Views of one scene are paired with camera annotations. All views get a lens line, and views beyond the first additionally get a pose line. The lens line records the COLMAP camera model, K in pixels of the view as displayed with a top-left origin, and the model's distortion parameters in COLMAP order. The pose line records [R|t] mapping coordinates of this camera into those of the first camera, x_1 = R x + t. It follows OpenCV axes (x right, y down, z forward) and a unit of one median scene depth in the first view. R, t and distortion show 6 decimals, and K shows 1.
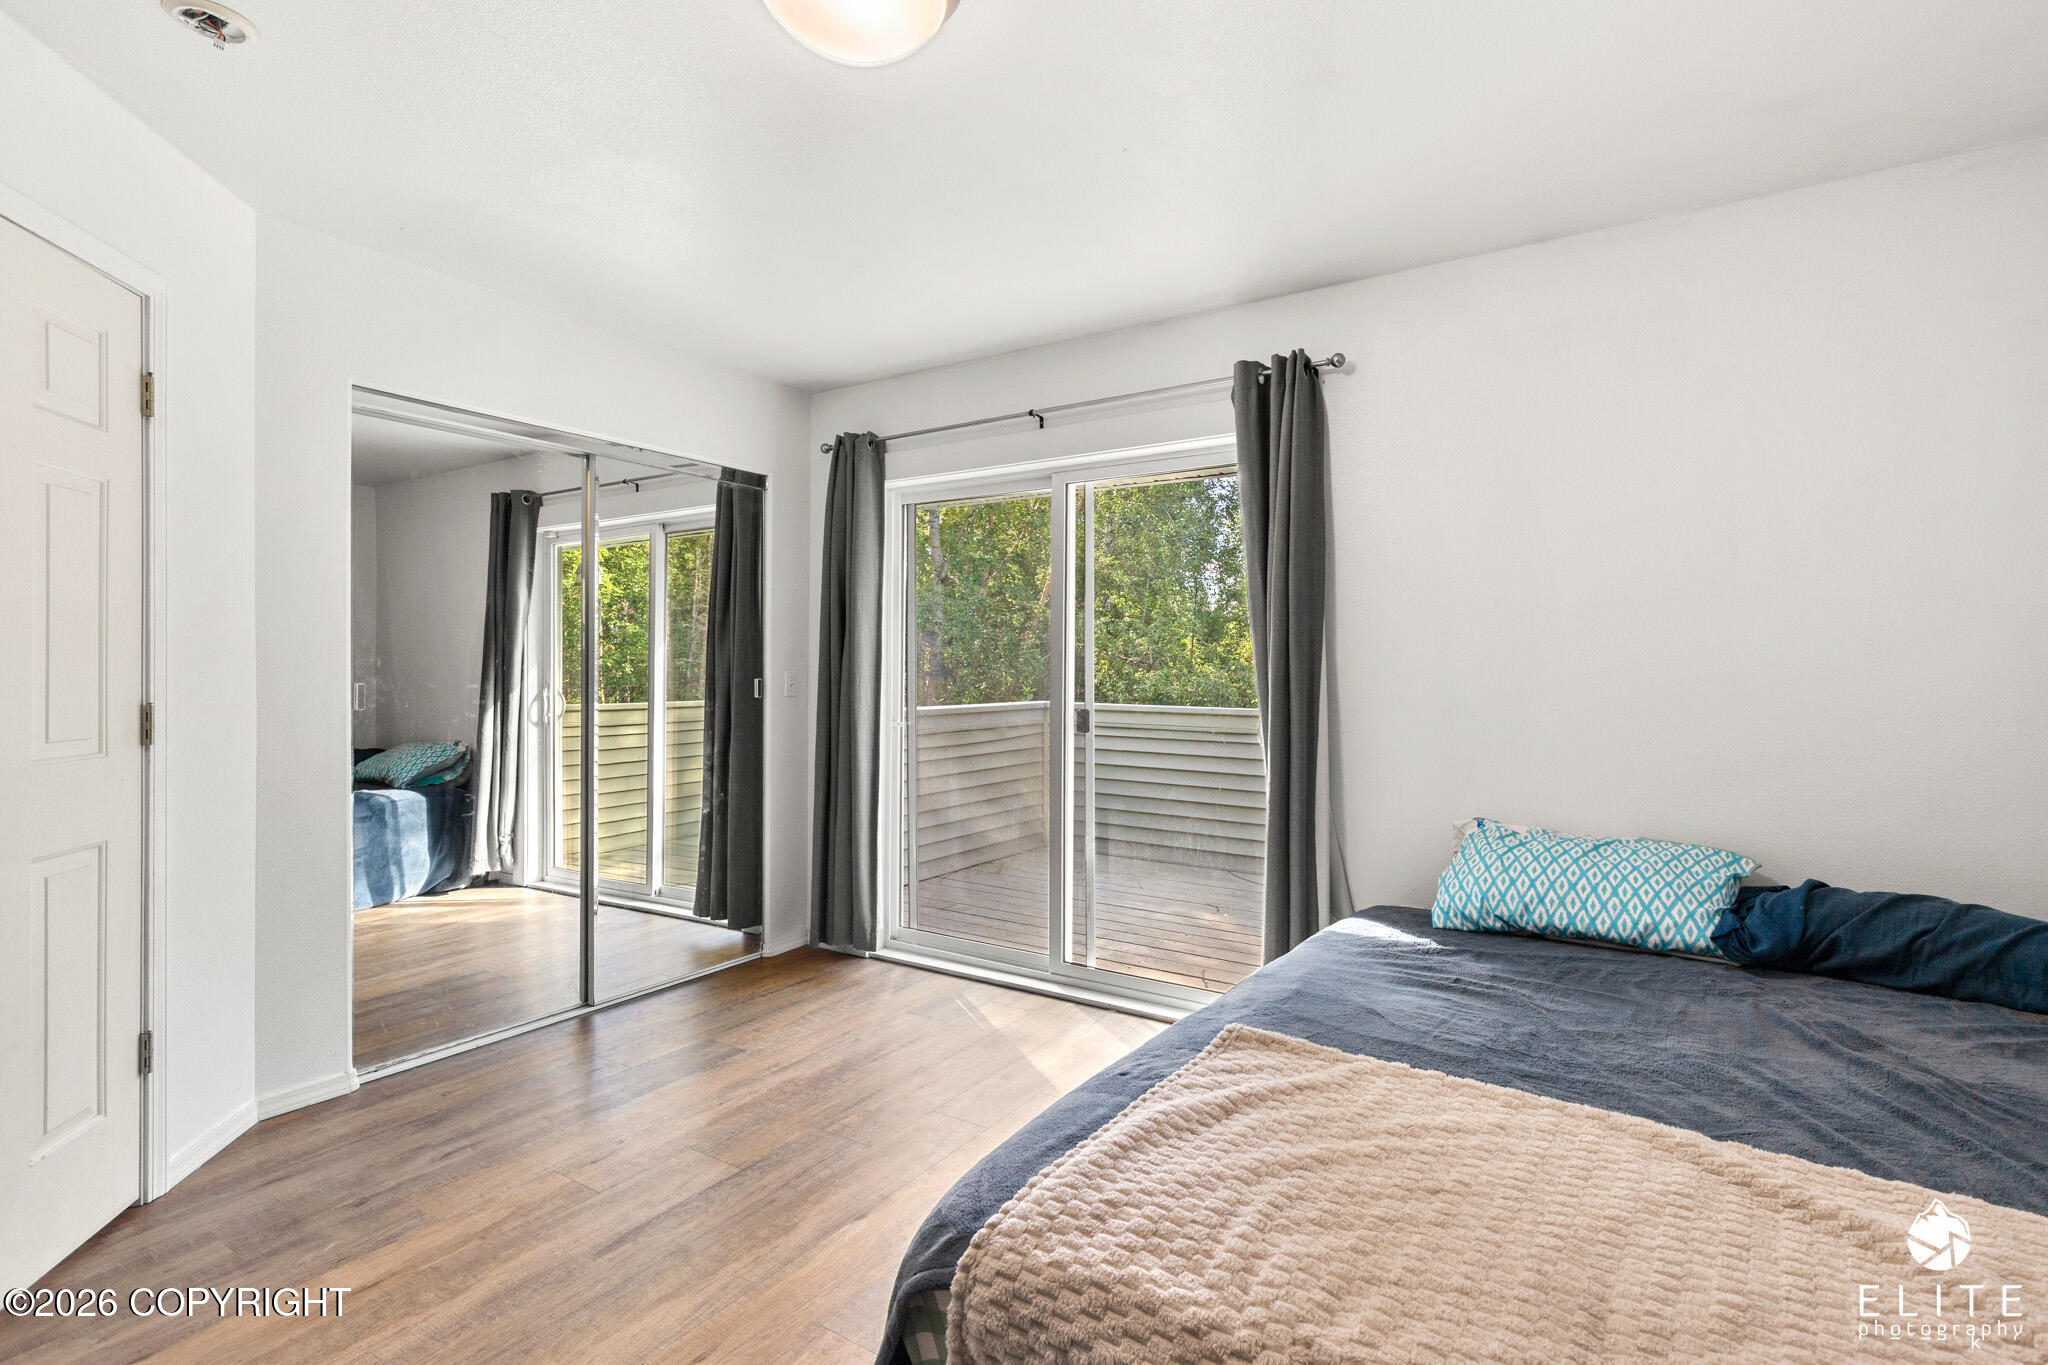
lens RADIAL K [[938.4, 0, 1024.0], [0, 938.4, 679.4], [0, 0, 1]] dist [0.013833, -0.001045]
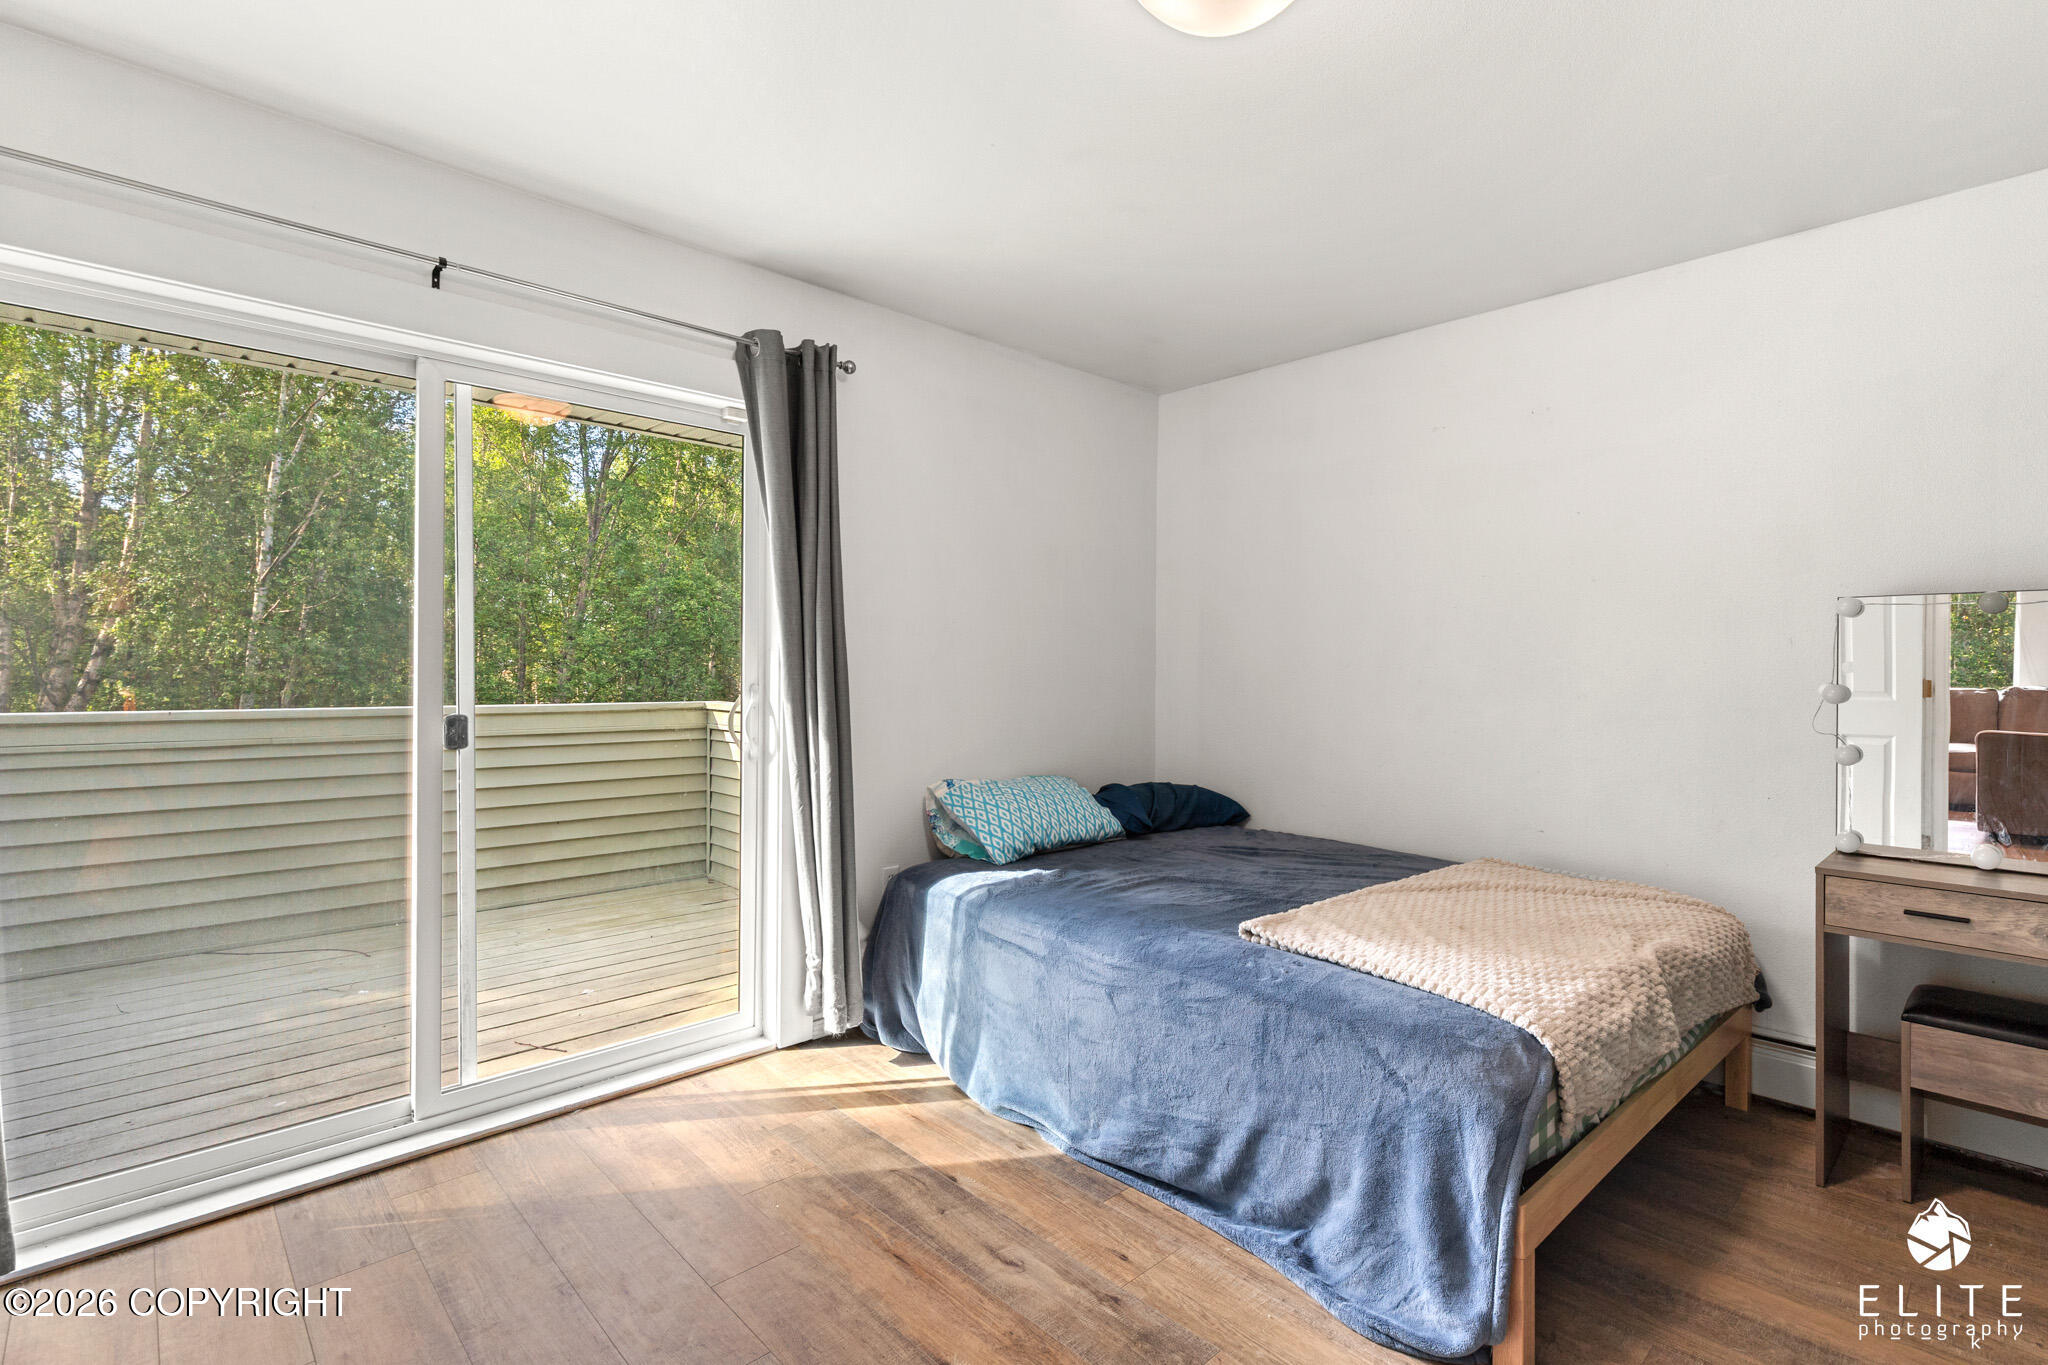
lens RADIAL K [[938.4, 0, 1022.5], [0, 938.4, 680.9], [0, 0, 1]] dist [0.013833, -0.001045]
pose [[0.240648, -0.014225, 0.970508, -0.513807], [0.003568, 0.999899, 0.013771, -0.000643], [-0.970606, 0.000149, 0.240674, 0.441079]]
